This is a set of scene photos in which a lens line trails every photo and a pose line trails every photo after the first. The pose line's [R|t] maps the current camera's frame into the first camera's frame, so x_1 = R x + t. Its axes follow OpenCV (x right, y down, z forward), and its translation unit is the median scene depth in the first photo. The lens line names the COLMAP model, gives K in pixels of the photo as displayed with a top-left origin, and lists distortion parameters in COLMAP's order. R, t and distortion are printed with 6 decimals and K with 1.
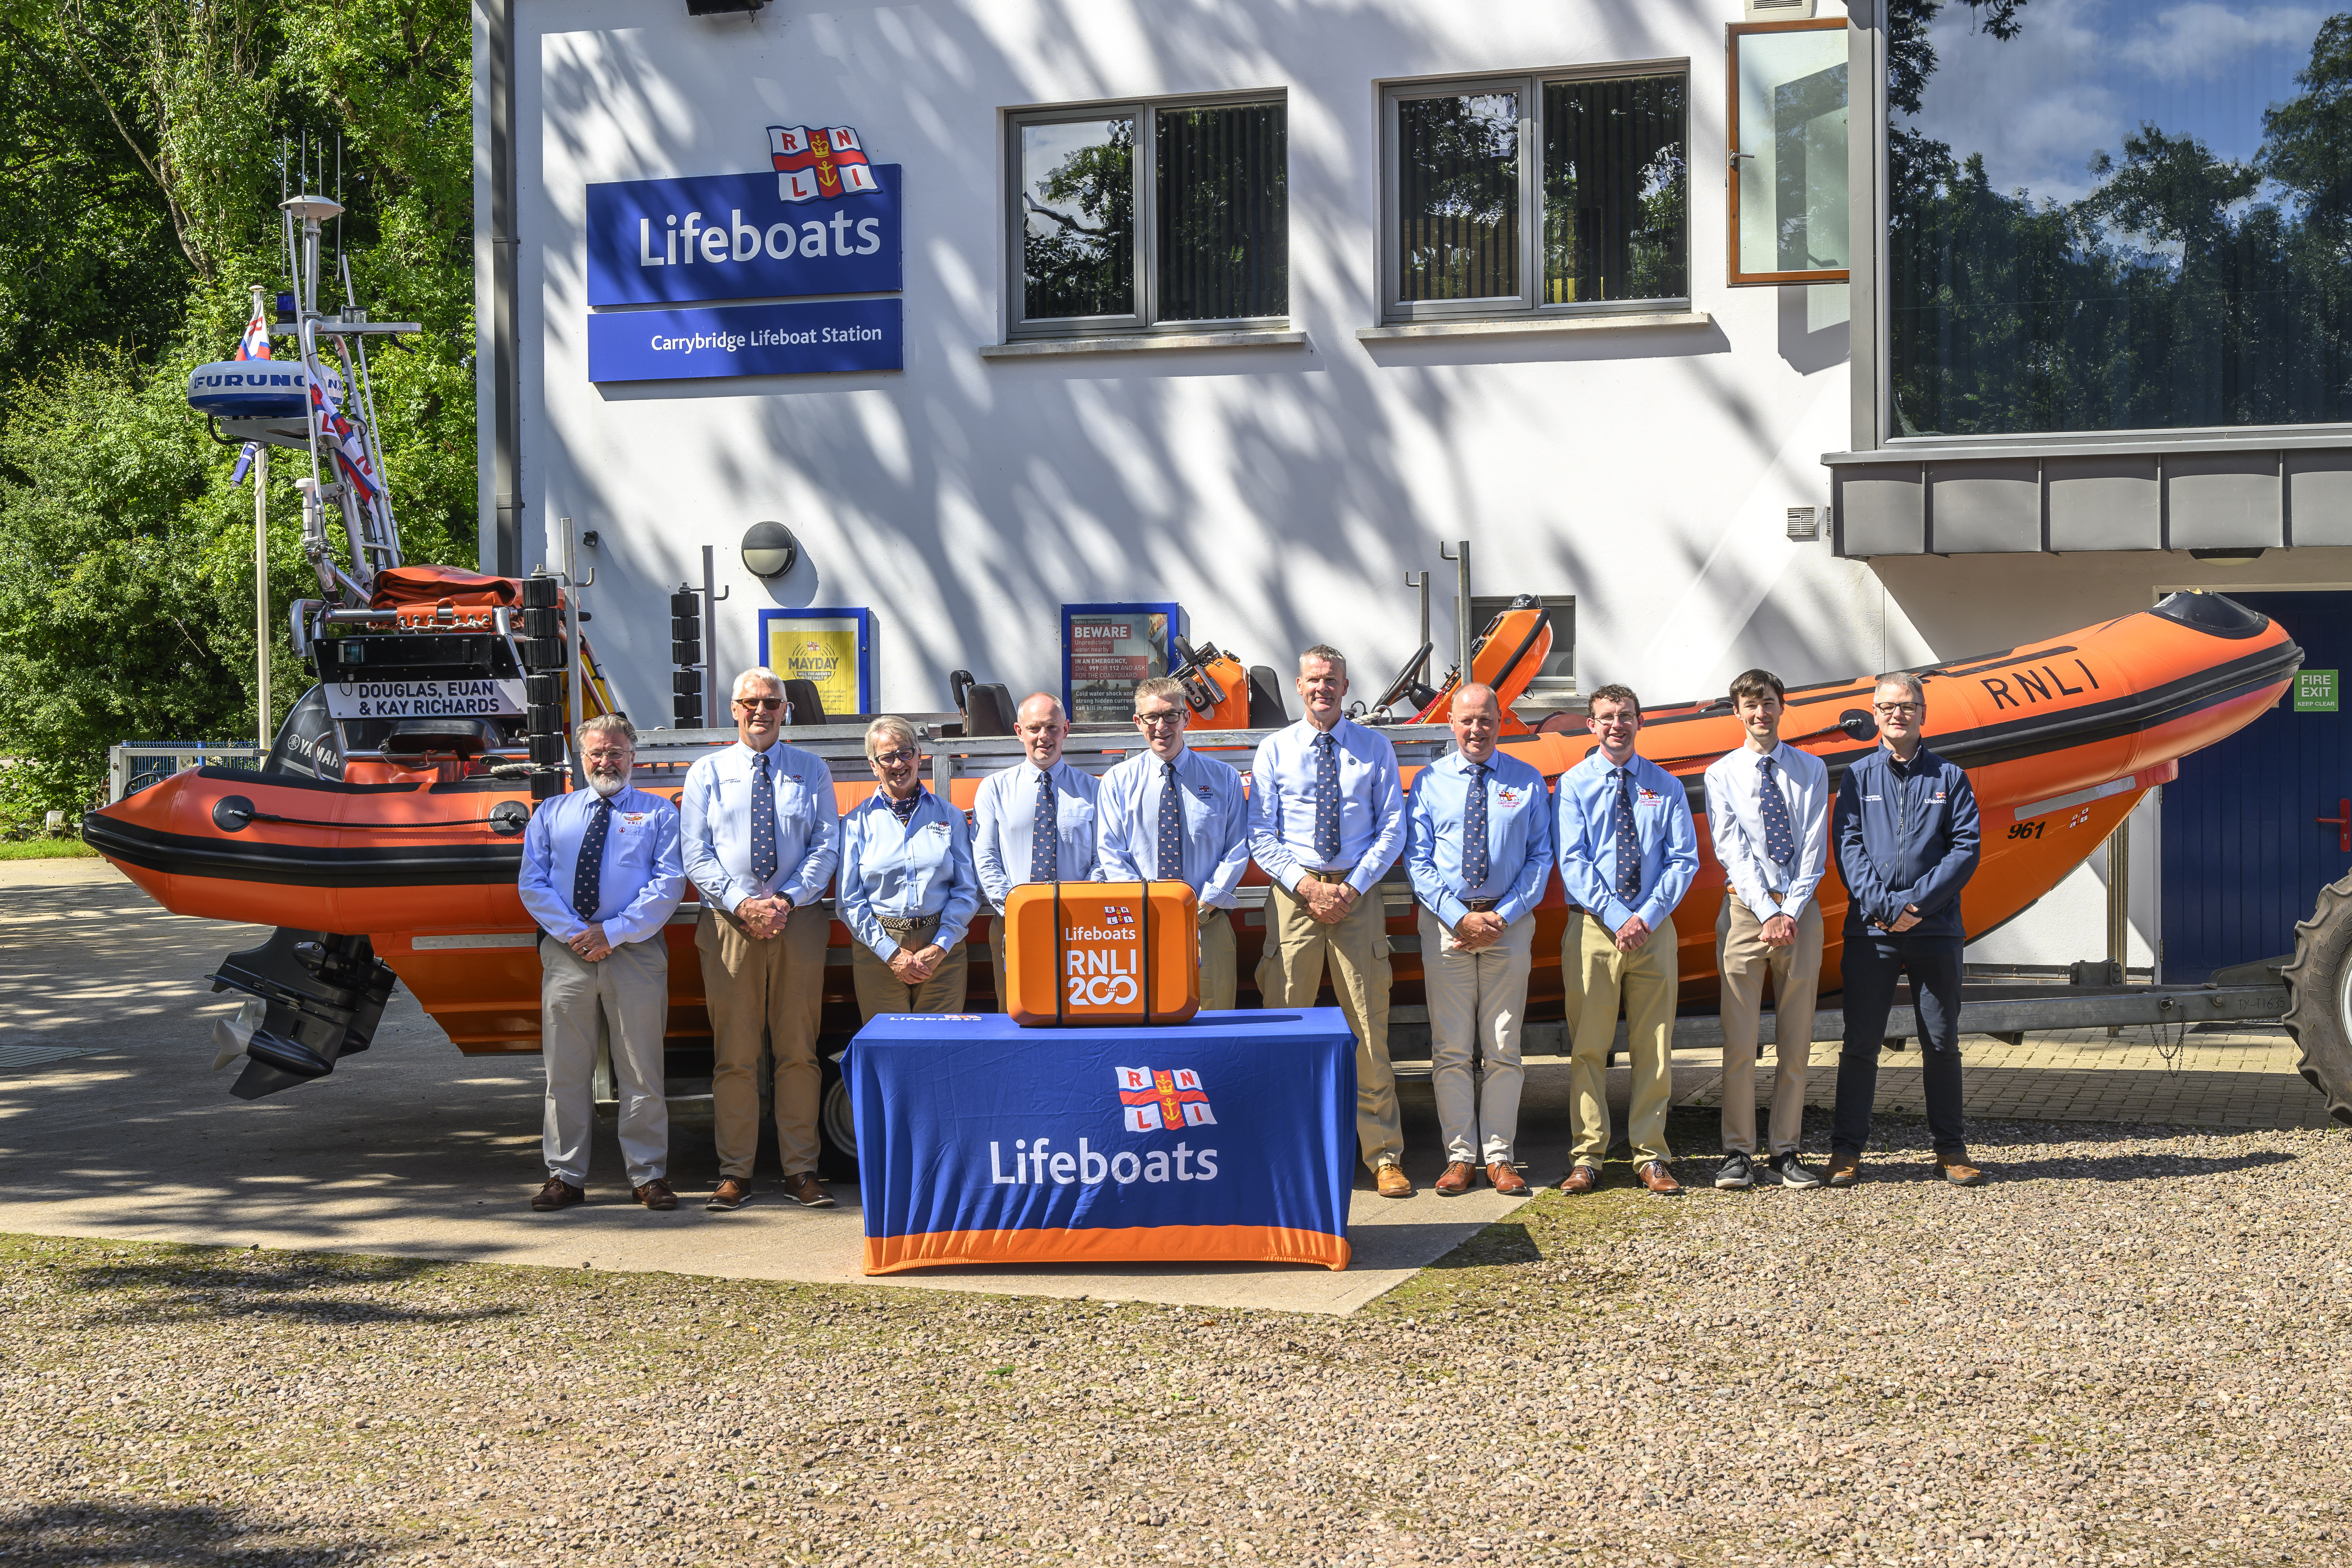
lens RADIAL K [[2835.0, 0, 1176.0], [0, 2835.0, 784.0], [0, 0, 1]] dist [0.172729, -0.007950]
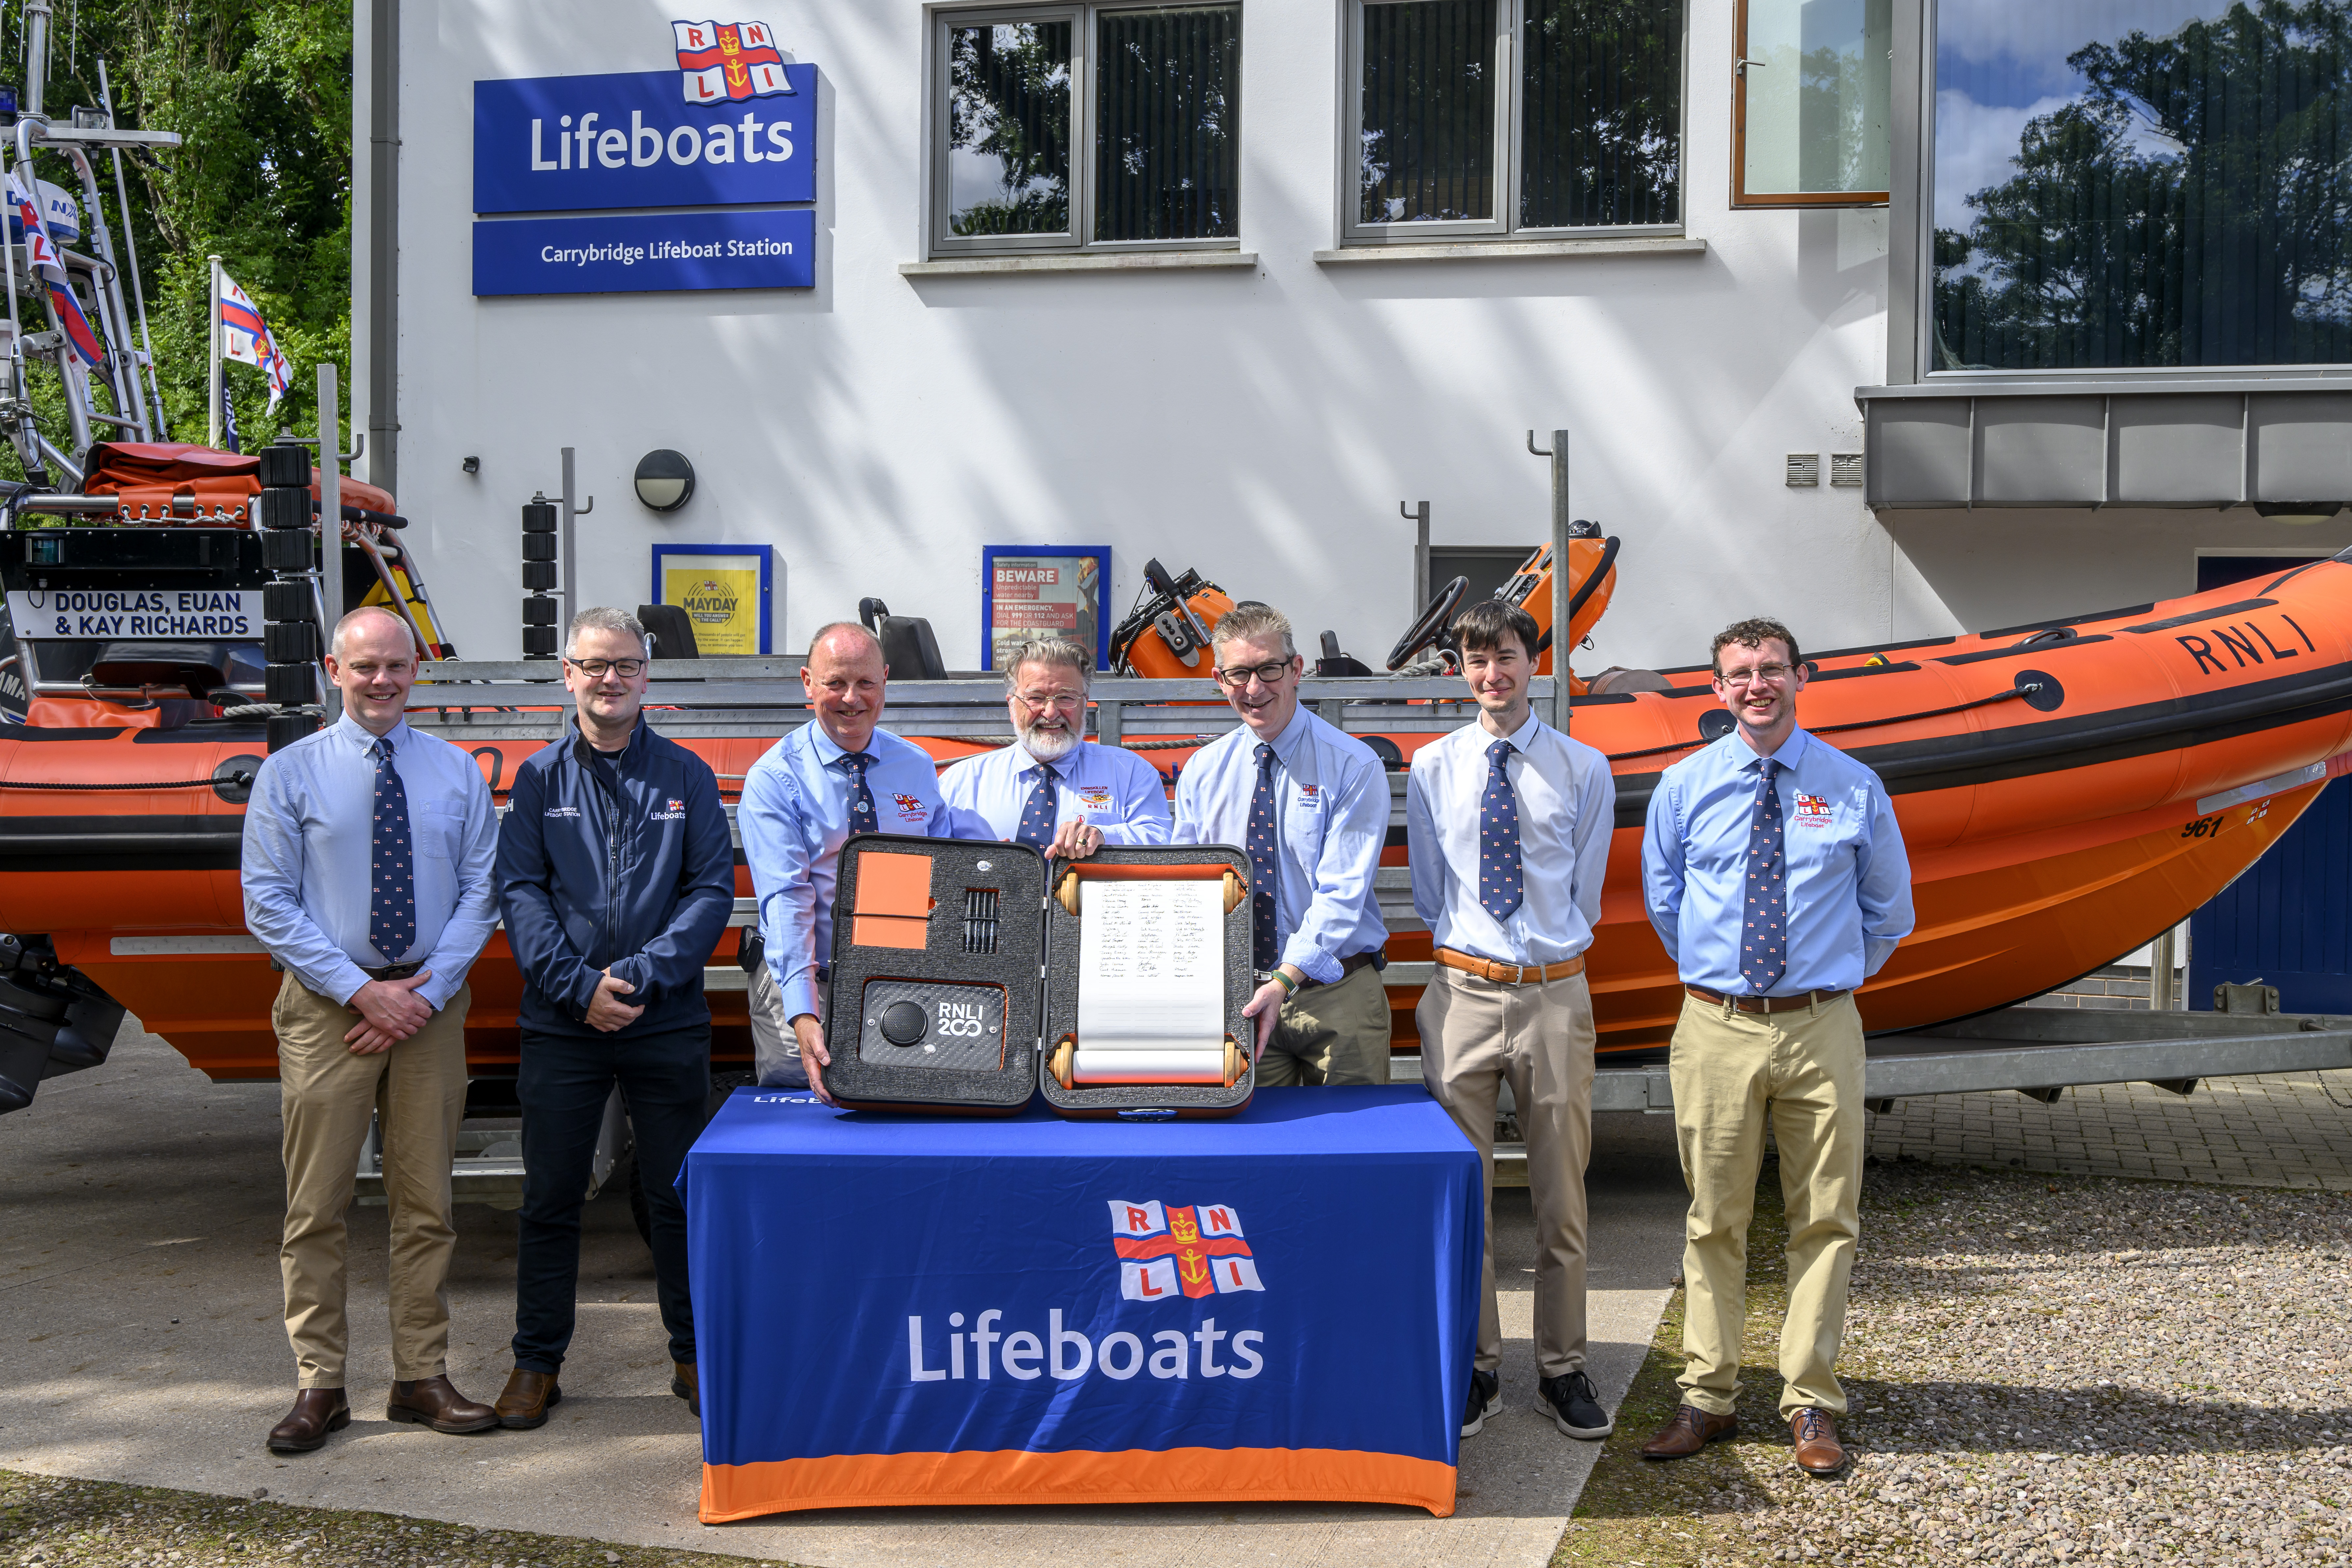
lens RADIAL K [[2545.4, 0, 1176.0], [0, 2545.4, 784.0], [0, 0, 1]] dist [-0.013036, 0.485854]
pose [[0.998795, 0.019487, 0.045032, -0.024203], [-0.020267, 0.999651, 0.016922, -0.002530], [-0.044686, -0.017815, 0.998842, 0.310923]]
